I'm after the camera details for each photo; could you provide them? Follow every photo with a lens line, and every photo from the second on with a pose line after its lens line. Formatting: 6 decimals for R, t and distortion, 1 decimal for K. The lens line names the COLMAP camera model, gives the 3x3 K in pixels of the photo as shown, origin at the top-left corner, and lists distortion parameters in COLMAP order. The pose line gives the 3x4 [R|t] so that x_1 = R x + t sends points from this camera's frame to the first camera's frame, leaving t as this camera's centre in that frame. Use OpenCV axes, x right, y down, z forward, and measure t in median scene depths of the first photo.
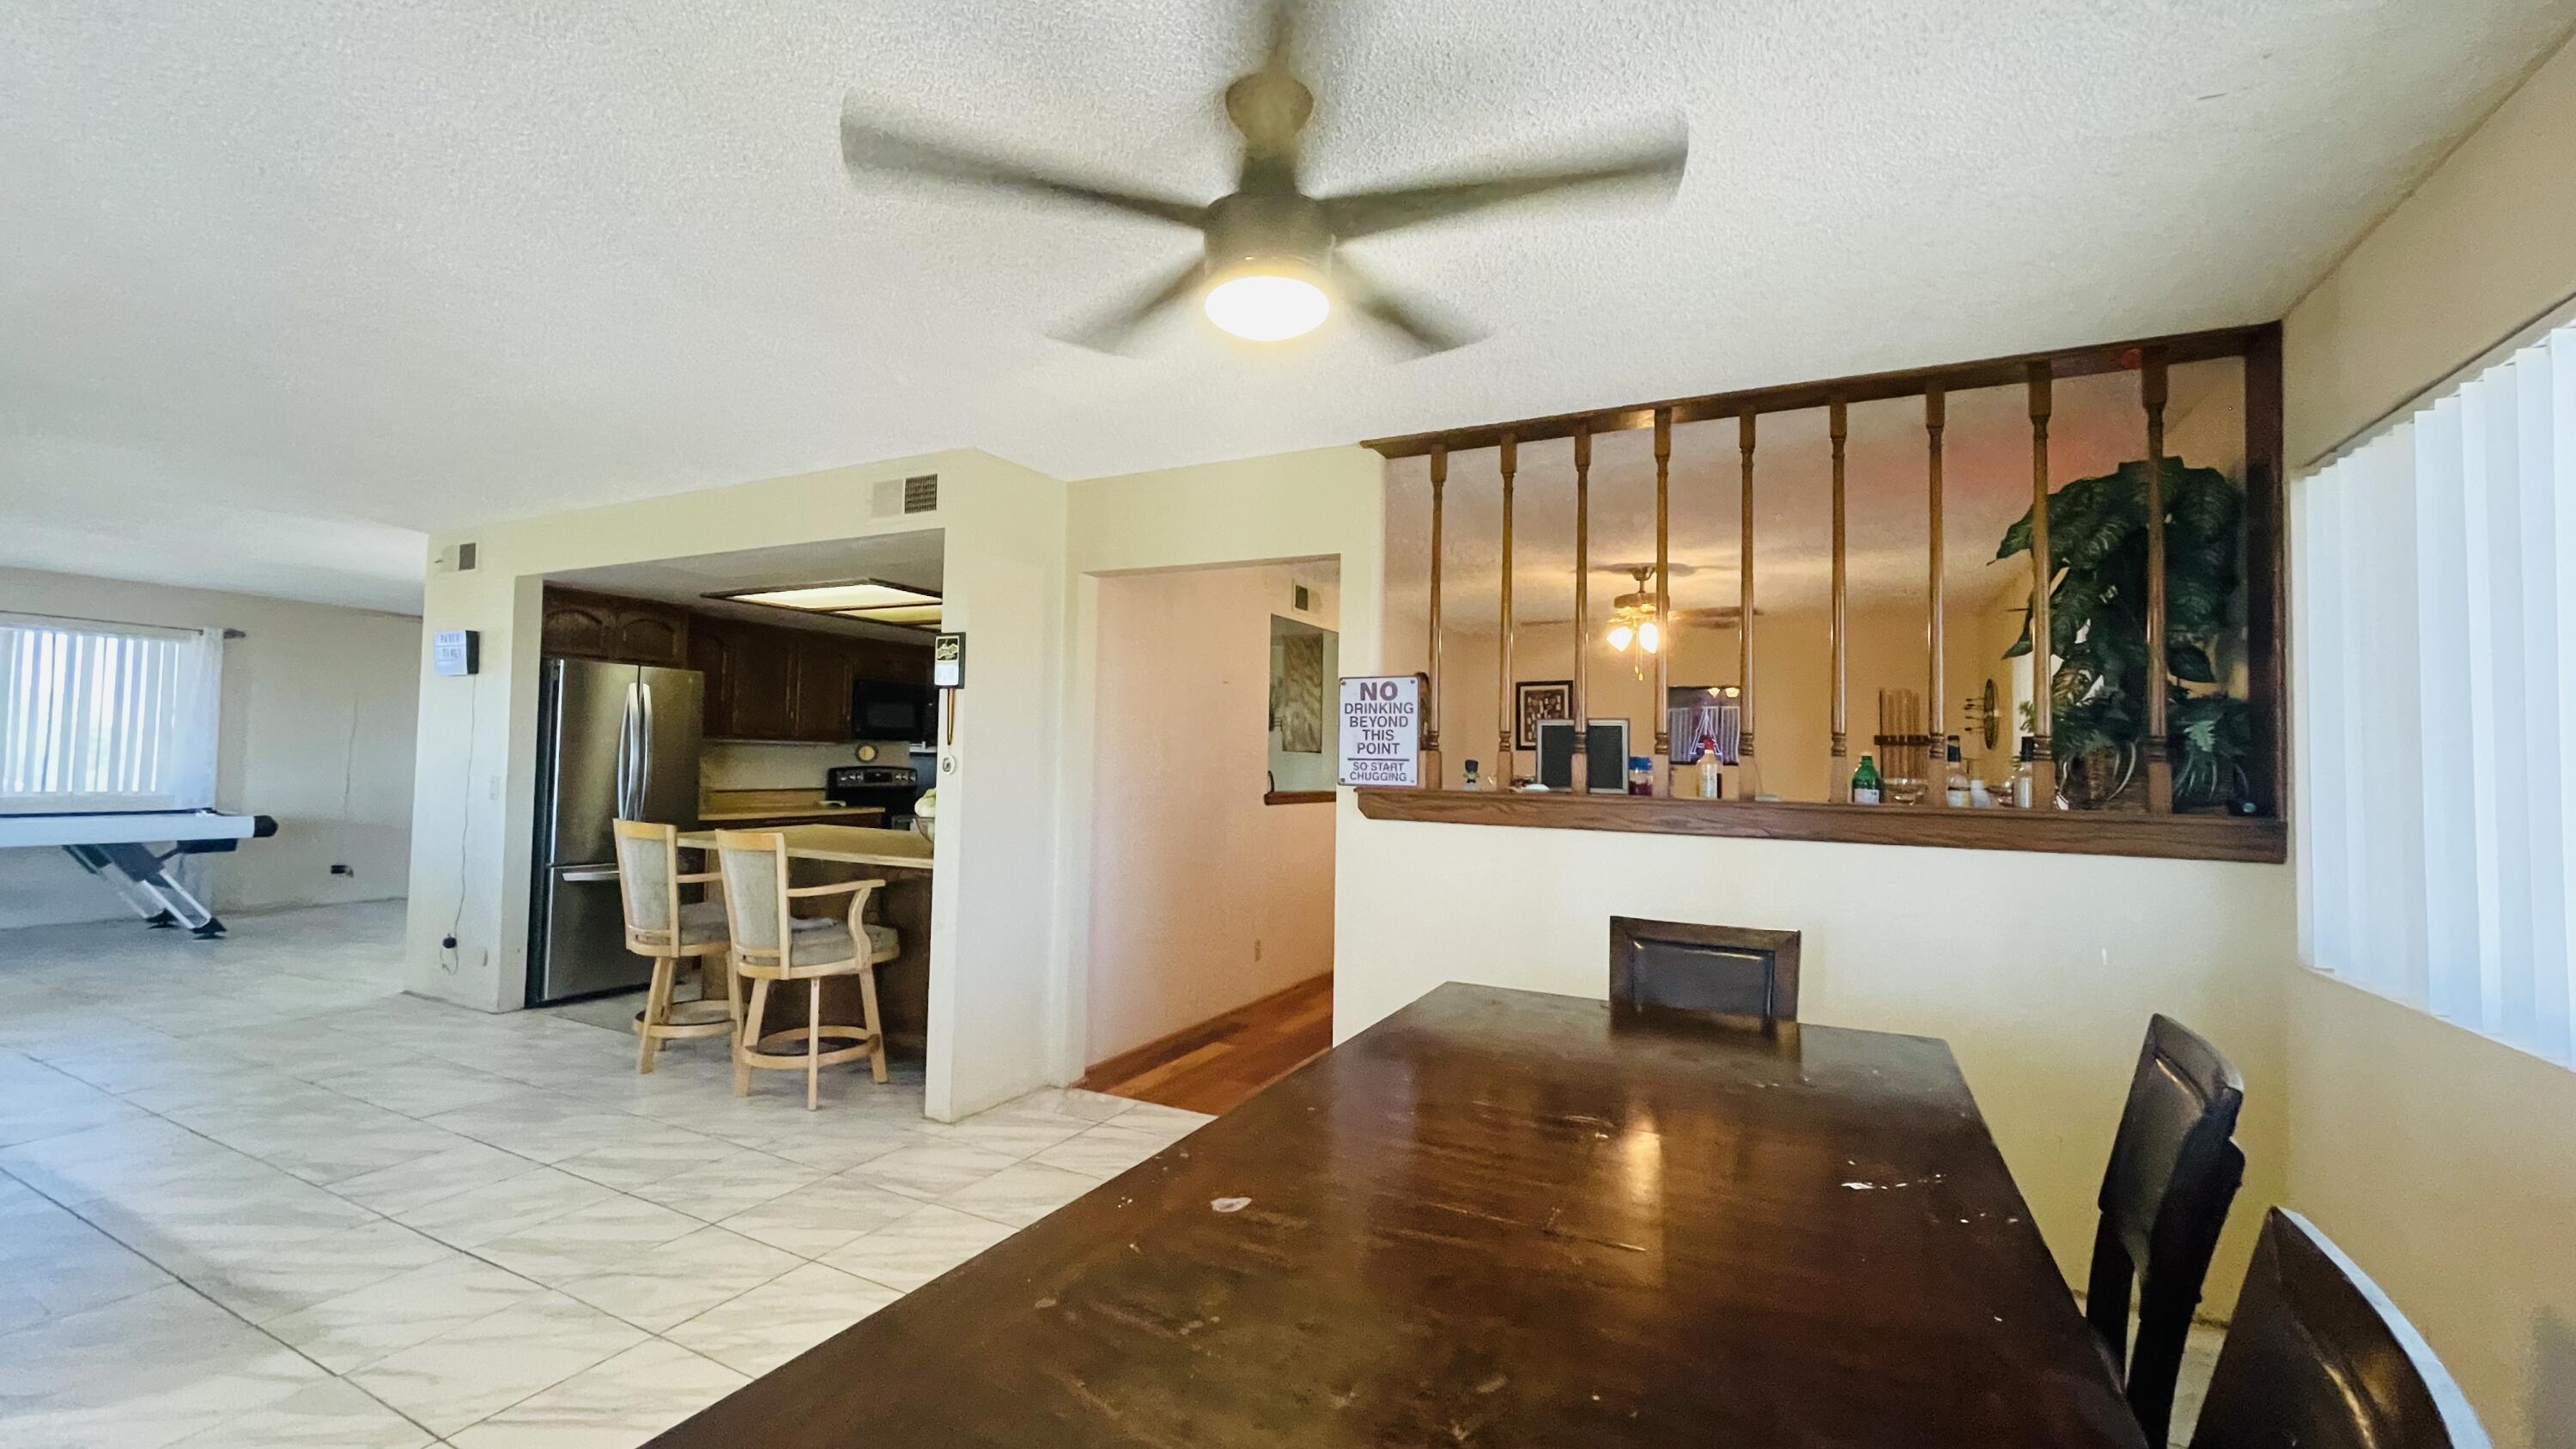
lens RADIAL K [[1038.8, 0, 1279.4], [0, 1038.8, 718.3], [0, 0, 1]] dist [0.002754, 0.000474]
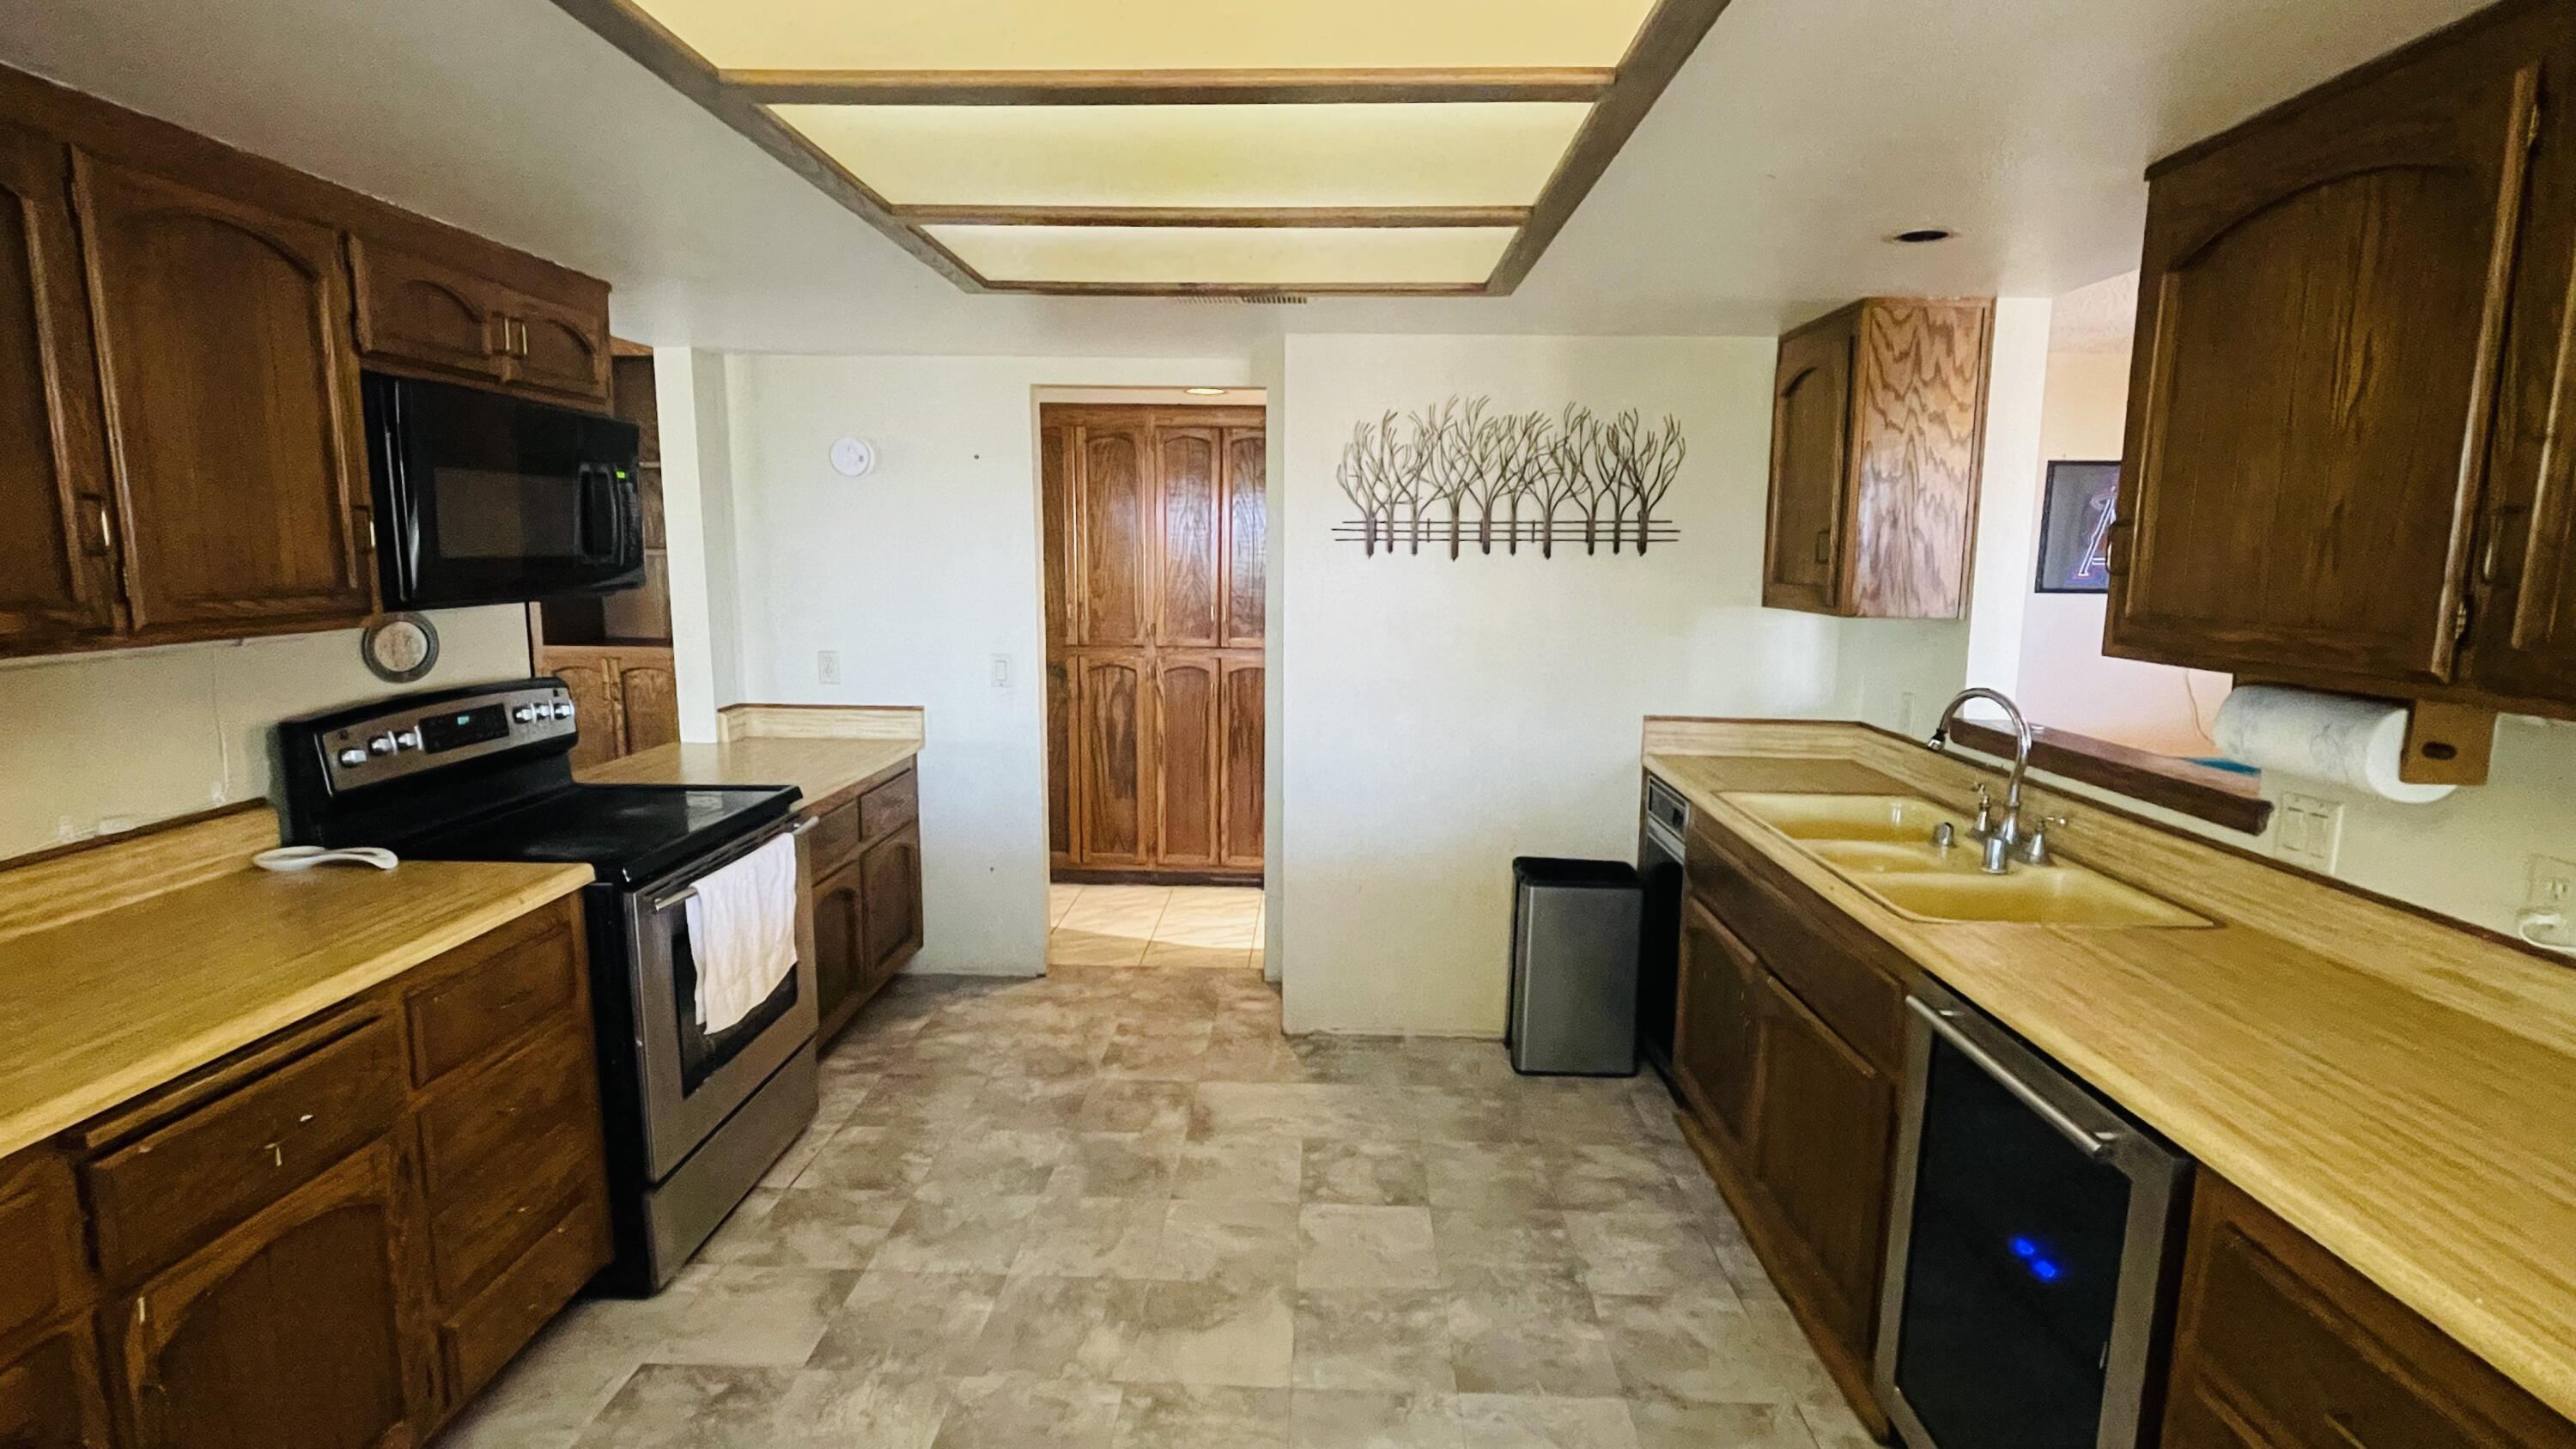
lens RADIAL K [[1173.2, 0, 1288.0], [0, 1173.2, 713.8], [0, 0, 1]] dist [-0.002227, -0.000047]
pose [[0.901342, -0.076585, 0.426282, -0.607764], [-0.006602, 0.981698, 0.190330, -0.021088], [-0.433057, -0.174367, 0.884340, 1.163299]]
